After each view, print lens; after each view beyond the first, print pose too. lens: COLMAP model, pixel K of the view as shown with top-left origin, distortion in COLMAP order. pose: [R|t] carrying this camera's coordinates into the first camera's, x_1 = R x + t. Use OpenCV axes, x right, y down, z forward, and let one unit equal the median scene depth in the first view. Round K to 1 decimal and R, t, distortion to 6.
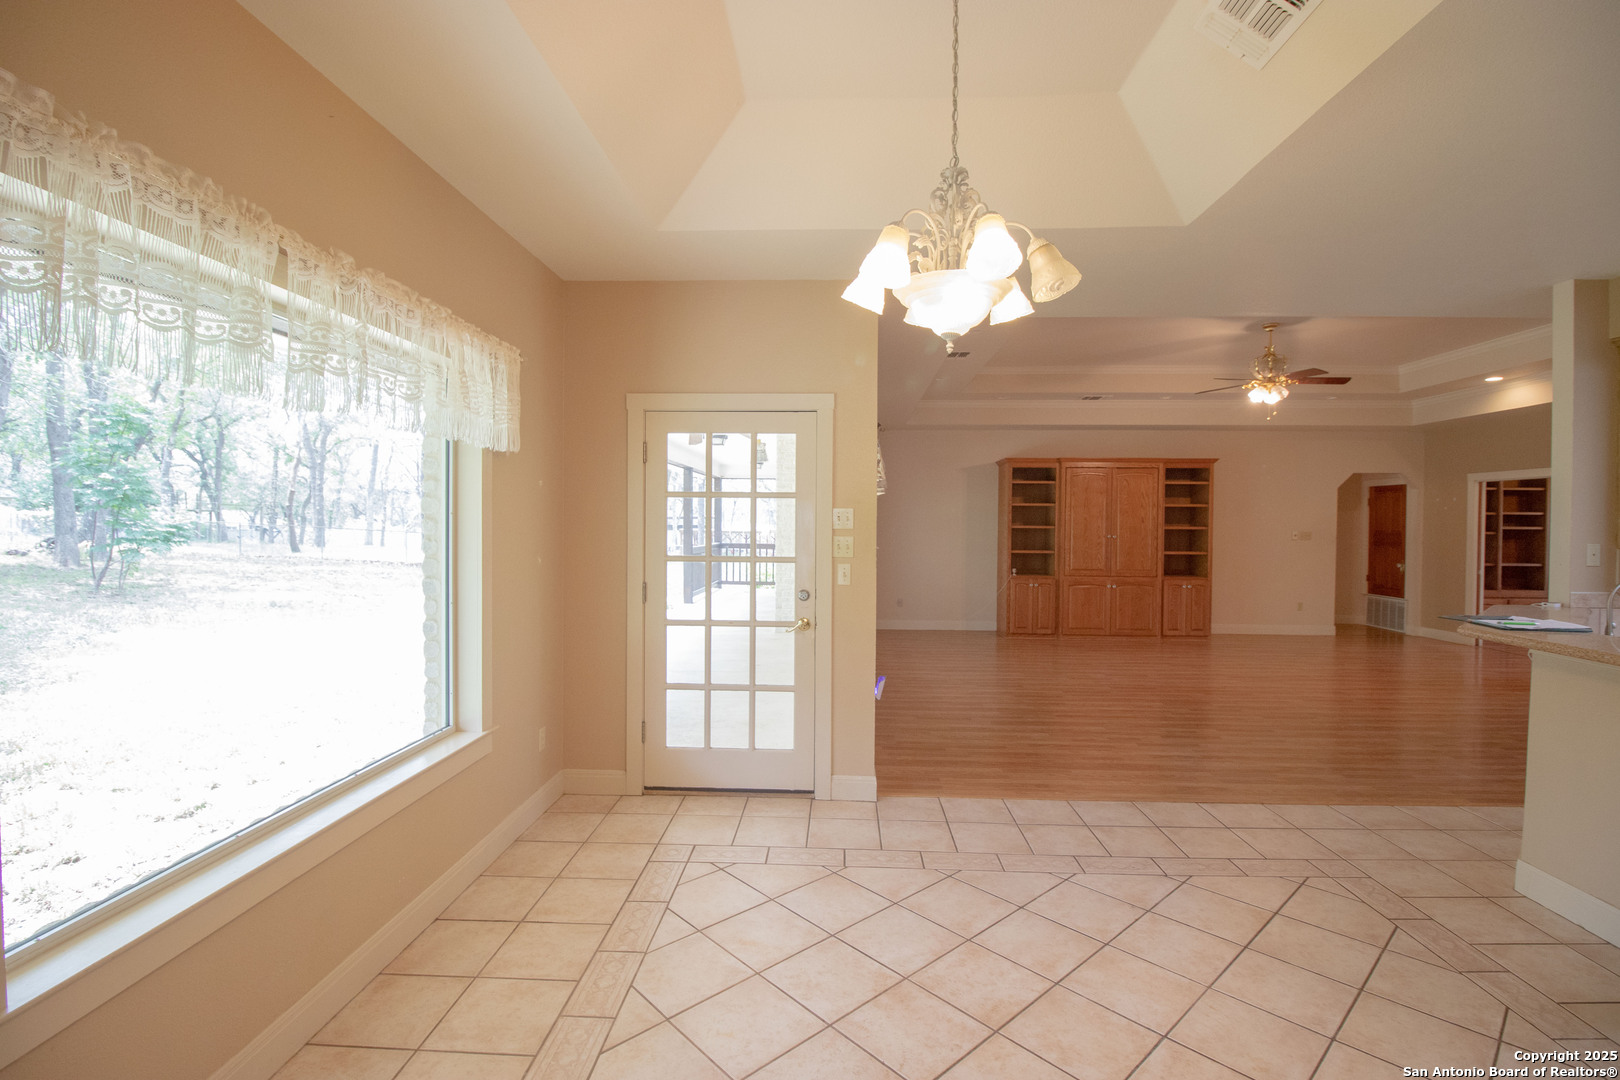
lens RADIAL K [[746.4, 0, 810.7], [0, 746.4, 534.6], [0, 0, 1]] dist [-0.003106, -0.010922]
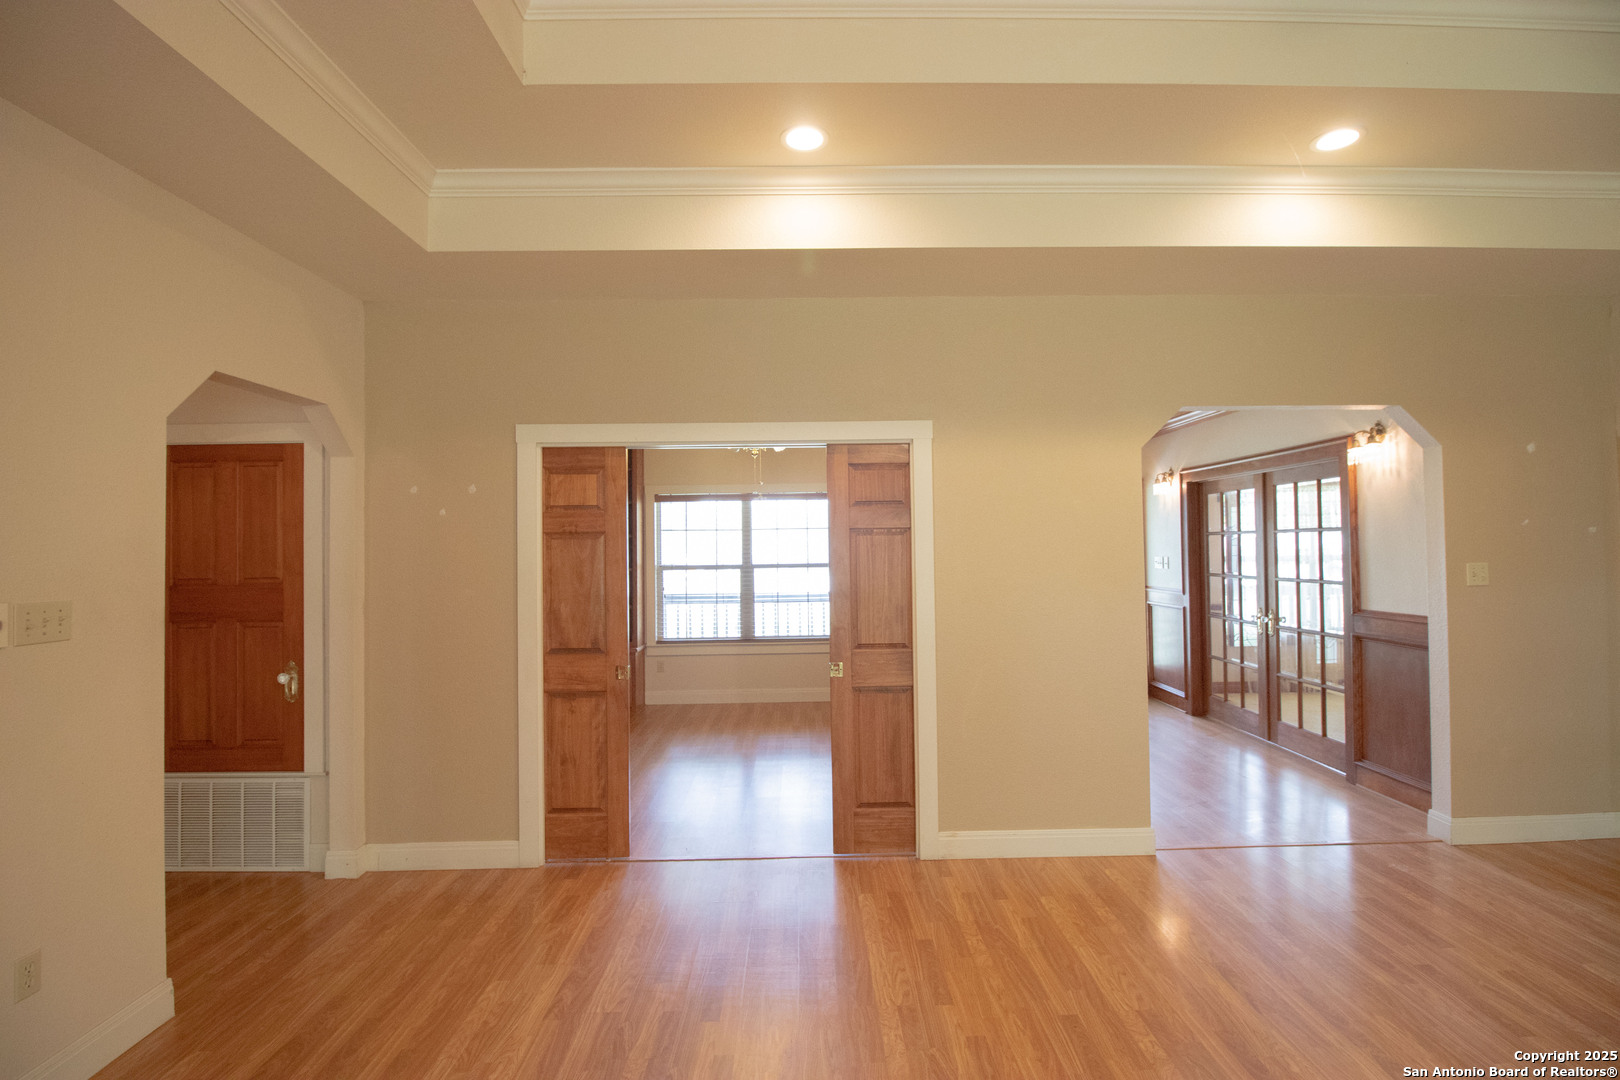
lens RADIAL K [[746.4, 0, 809.3], [0, 746.4, 532.0], [0, 0, 1]] dist [-0.003106, -0.010922]
pose [[-0.056037, 0.013859, 0.998333, 1.095398], [0.030518, 0.999460, -0.012161, -0.036250], [-0.997962, 0.029786, -0.056430, 1.946002]]
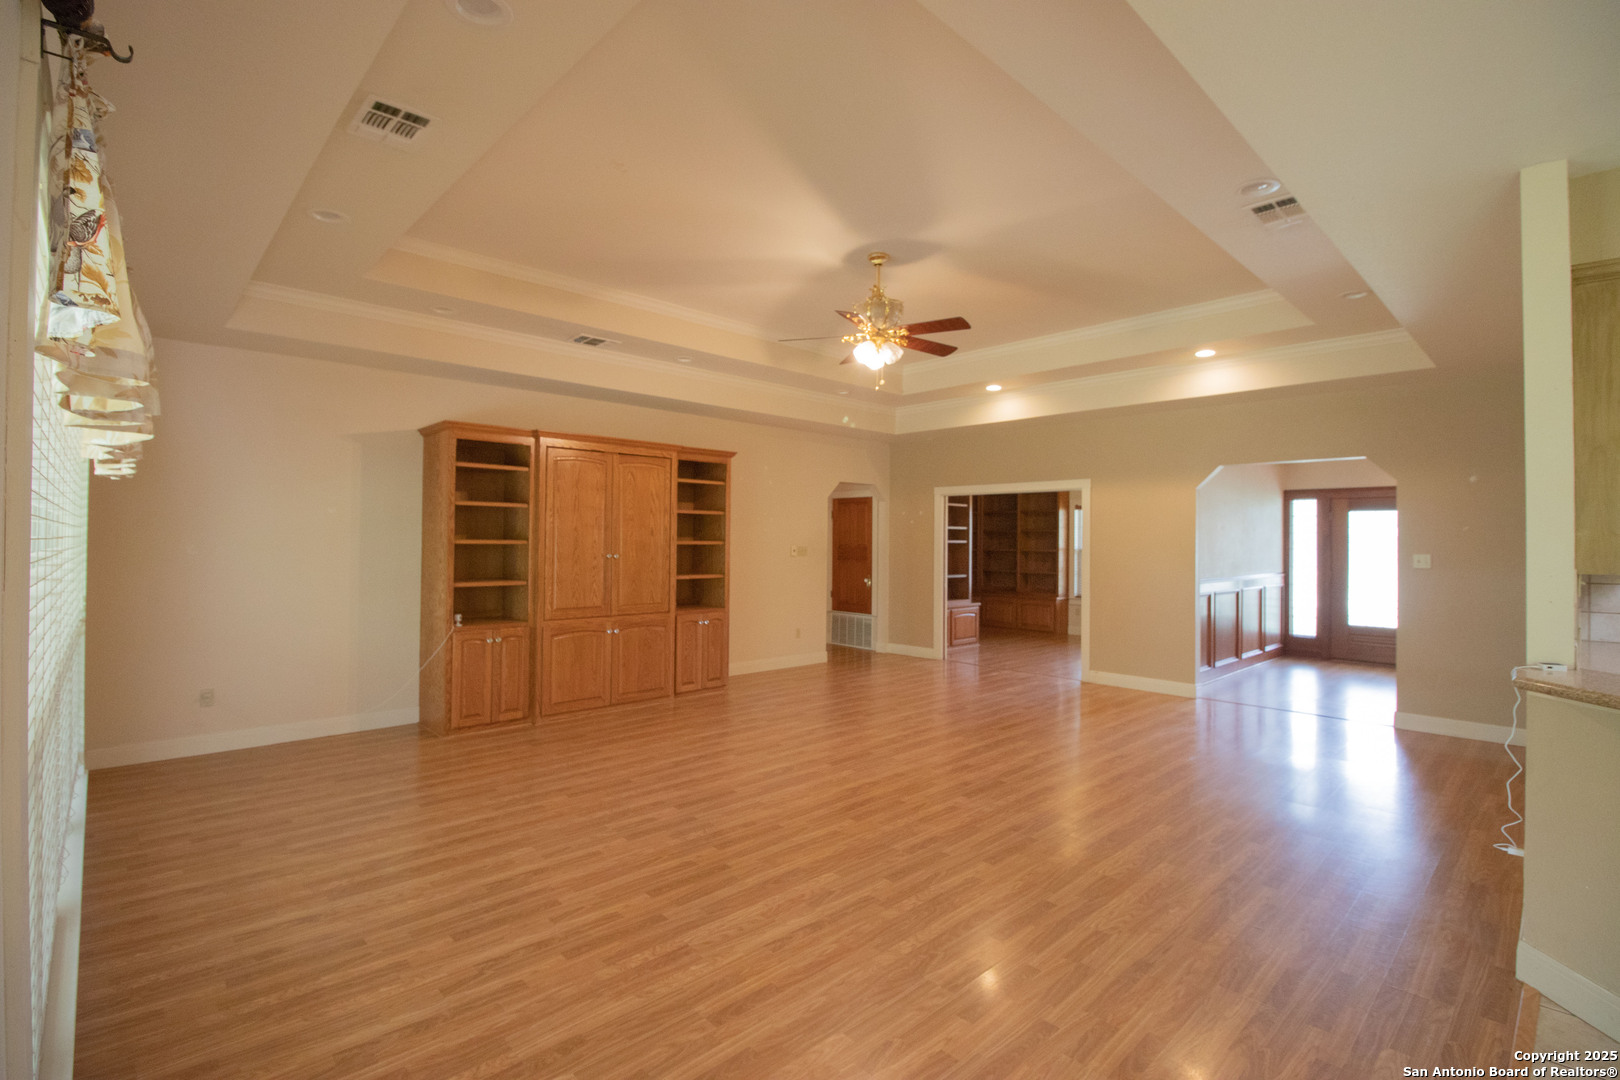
lens RADIAL K [[746.4, 0, 810.0], [0, 746.4, 531.1], [0, 0, 1]] dist [-0.003106, -0.010922]
pose [[0.694366, 0.007412, 0.719584, 0.108647], [0.008309, 0.999798, -0.018316, -0.013756], [-0.719574, 0.018697, 0.694164, 0.946695]]
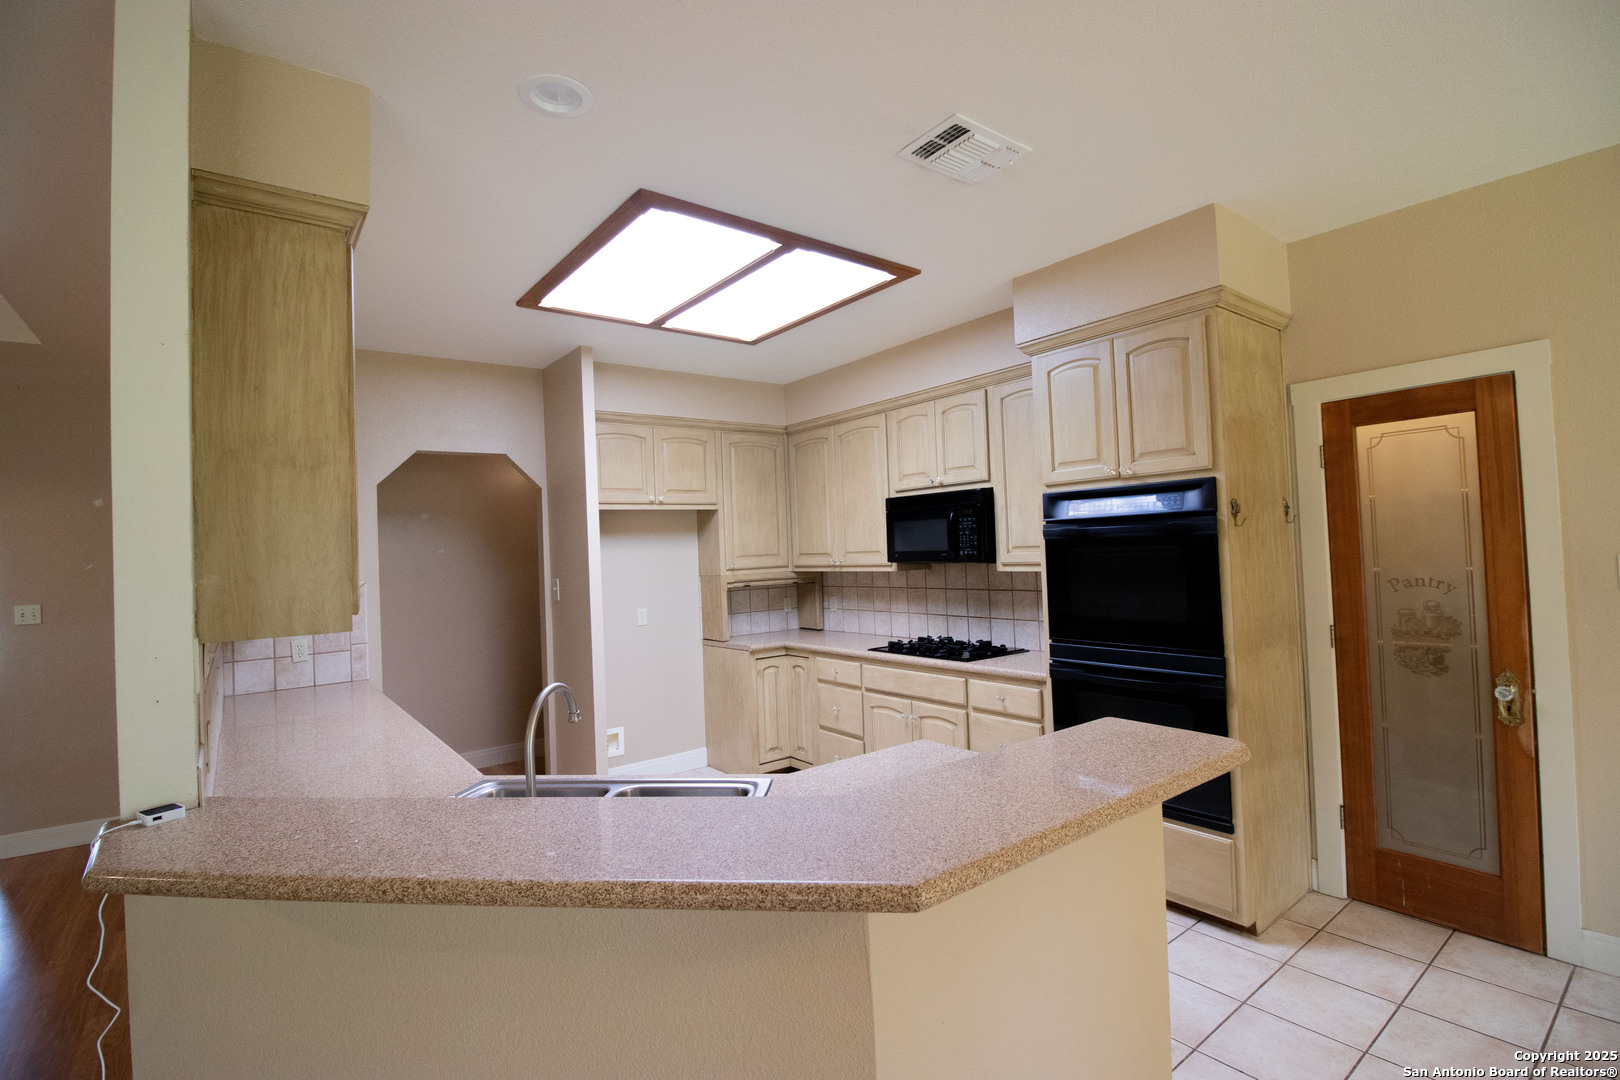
lens RADIAL K [[746.4, 0, 813.8], [0, 746.4, 532.1], [0, 0, 1]] dist [-0.003106, -0.010922]
pose [[-0.647321, 0.037443, 0.761298, 0.478114], [0.048341, 0.998799, -0.008021, -0.024748], [-0.760683, 0.031610, -0.648353, 0.917683]]
